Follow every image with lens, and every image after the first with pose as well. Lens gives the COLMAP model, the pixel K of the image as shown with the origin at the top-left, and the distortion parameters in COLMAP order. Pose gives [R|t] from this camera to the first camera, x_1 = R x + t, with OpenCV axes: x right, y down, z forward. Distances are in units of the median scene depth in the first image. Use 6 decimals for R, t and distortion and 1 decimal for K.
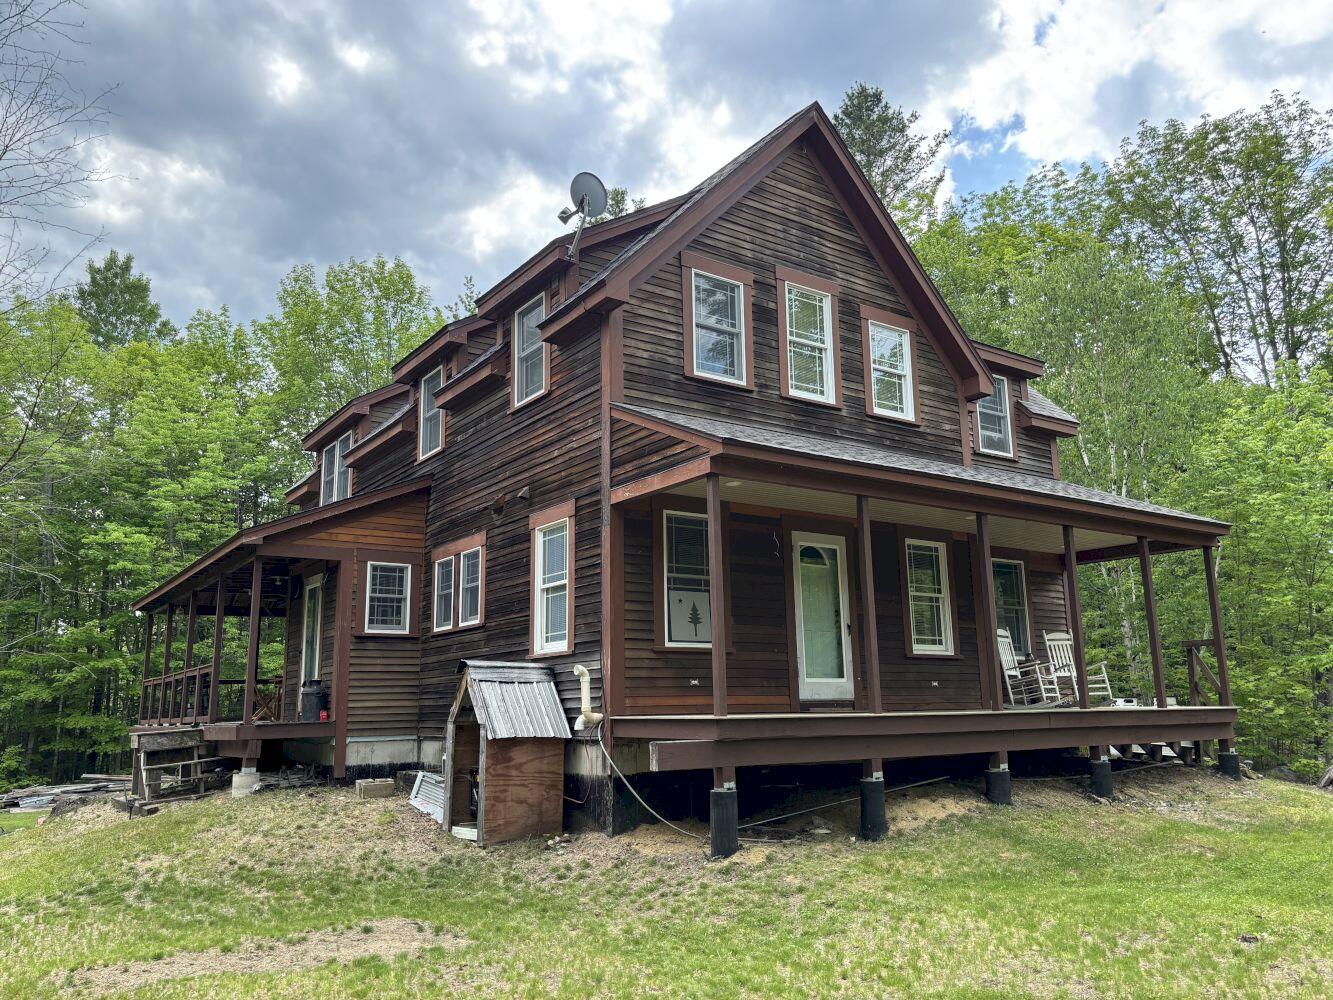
lens RADIAL K [[1028.1, 0, 666.5], [0, 1028.1, 500.0], [0, 0, 1]] dist [0.042007, -0.000357]
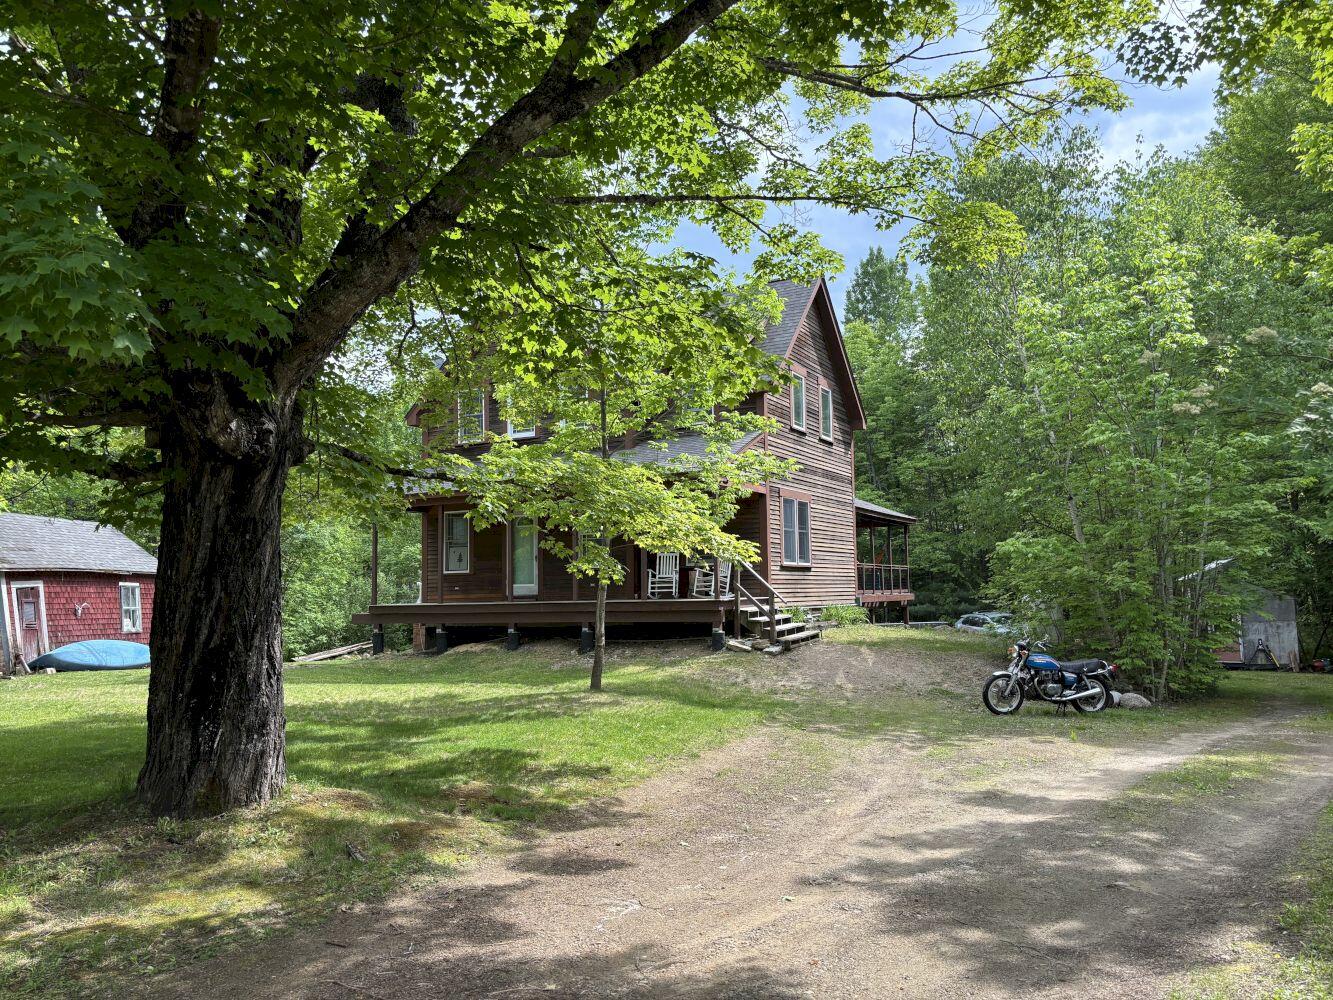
lens RADIAL K [[1018.1, 0, 666.5], [0, 1018.1, 500.0], [0, 0, 1]] dist [-0.000436, -0.000496]
pose [[0.449419, -0.071797, -0.890431, 1.937203], [0.197278, 0.980132, 0.020540, 0.029282], [0.871266, -0.184894, 0.454654, 0.373264]]
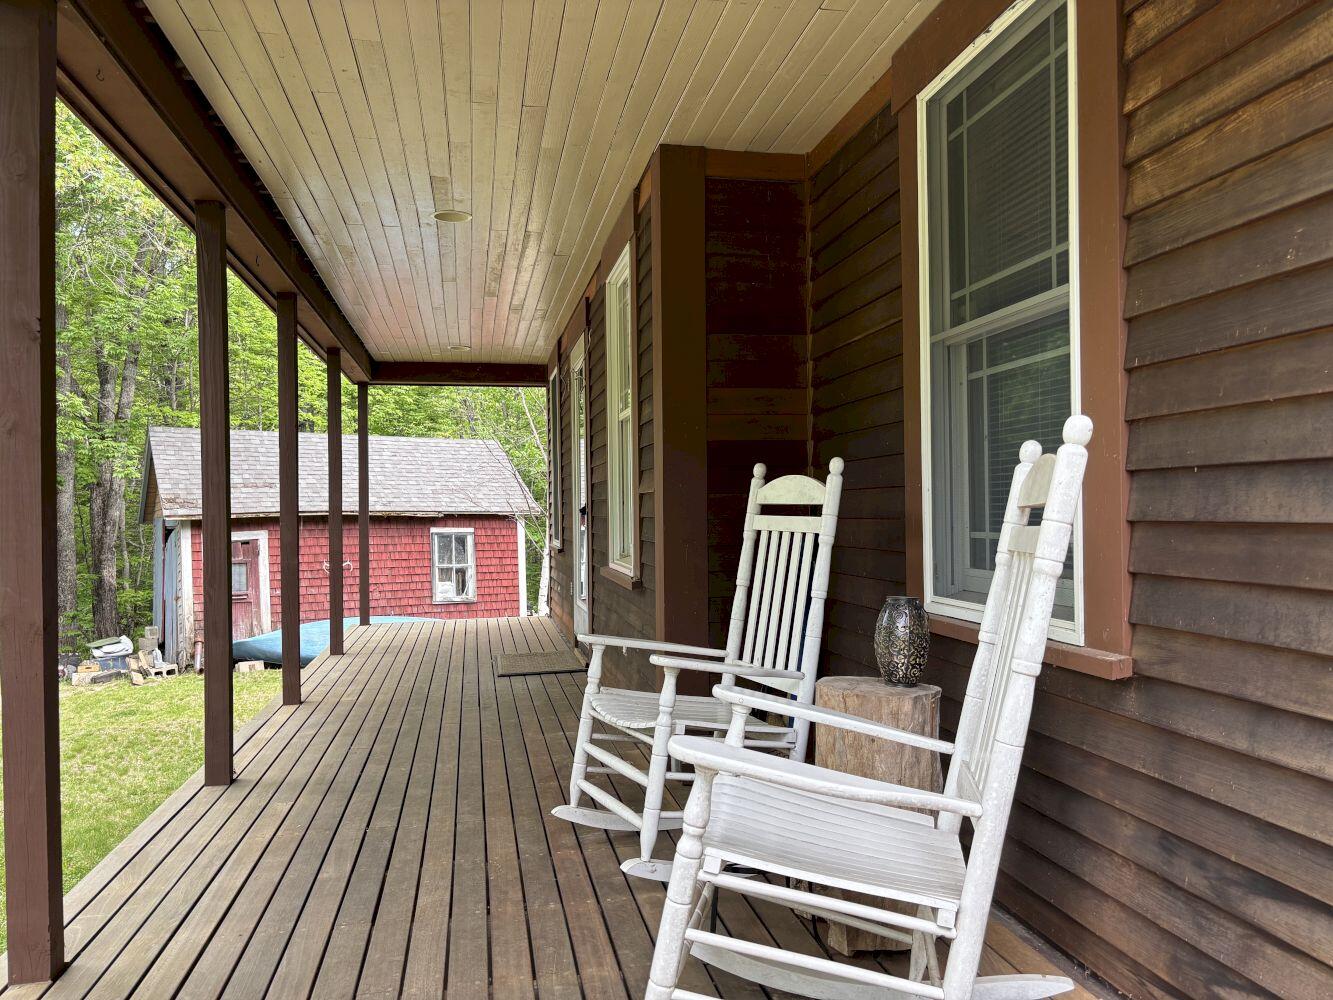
lens RADIAL K [[988.4, 0, 666.5], [0, 988.4, 500.0], [0, 0, 1]] dist [0.003197, 0.000339]
pose [[-0.399090, 0.010495, -0.916852, 0.611852], [0.207194, 0.975103, -0.079027, 0.163923], [0.893195, -0.221505, -0.391328, 1.219706]]
